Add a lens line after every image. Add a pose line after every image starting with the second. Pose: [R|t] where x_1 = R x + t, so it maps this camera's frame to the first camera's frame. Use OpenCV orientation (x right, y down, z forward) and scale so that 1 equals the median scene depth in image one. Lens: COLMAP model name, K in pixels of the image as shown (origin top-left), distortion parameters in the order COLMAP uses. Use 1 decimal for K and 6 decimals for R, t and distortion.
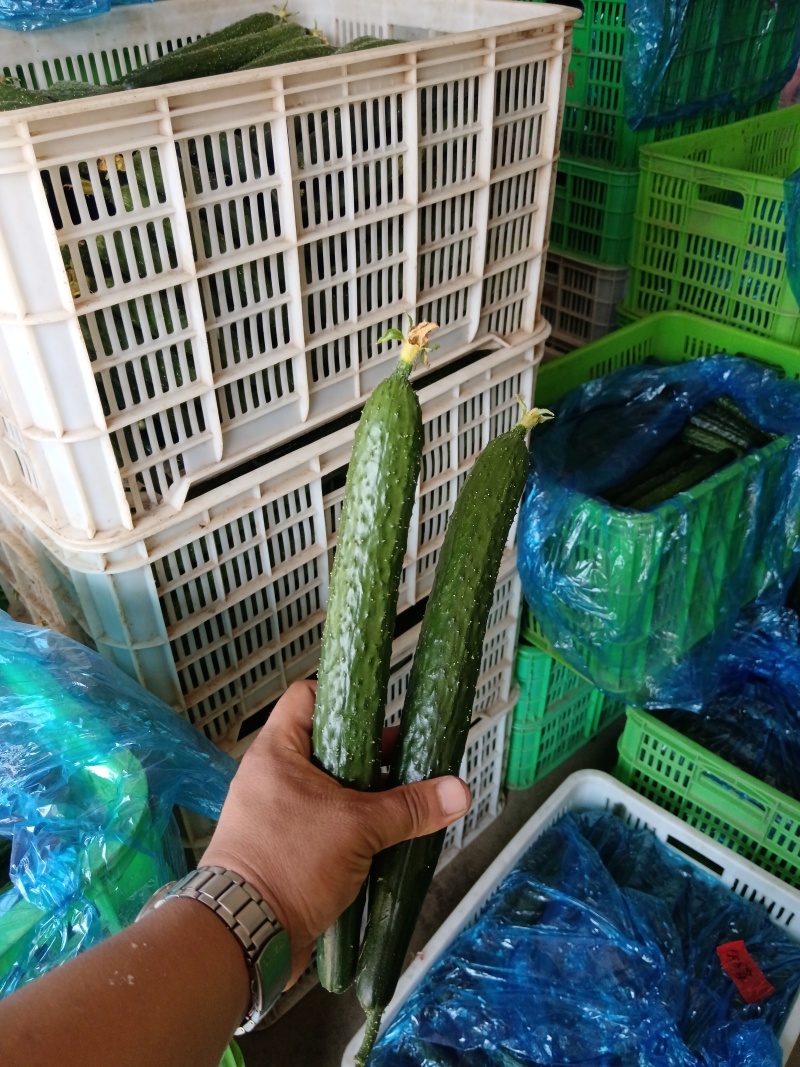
lens RADIAL K [[826.7, 0, 400.0], [0, 826.7, 529.5], [0, 0, 1]] dist [-0.009399, 0.001949]
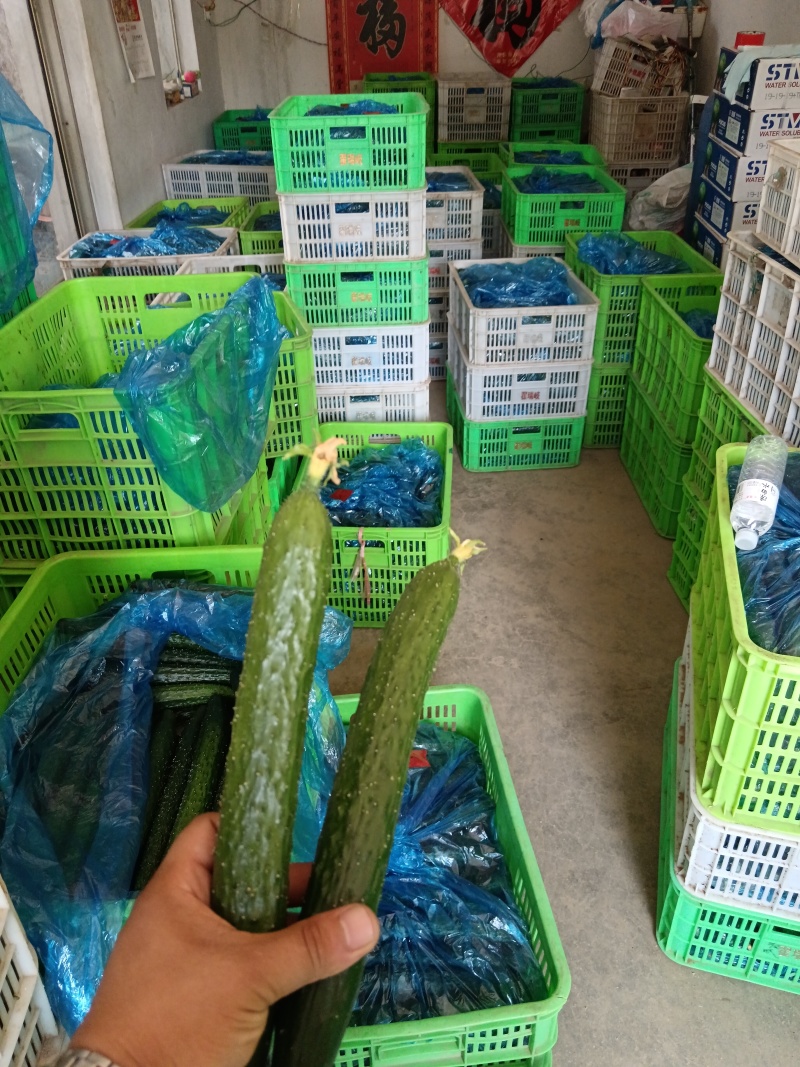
lens RADIAL K [[826.7, 0, 399.7], [0, 826.7, 535.2], [0, 0, 1]] dist [-0.009399, 0.001949]
pose [[0.657278, -0.398240, 0.639836, 0.040799], [0.475949, 0.877604, 0.057305, -0.181186], [-0.584344, 0.266864, 0.766372, 0.176926]]
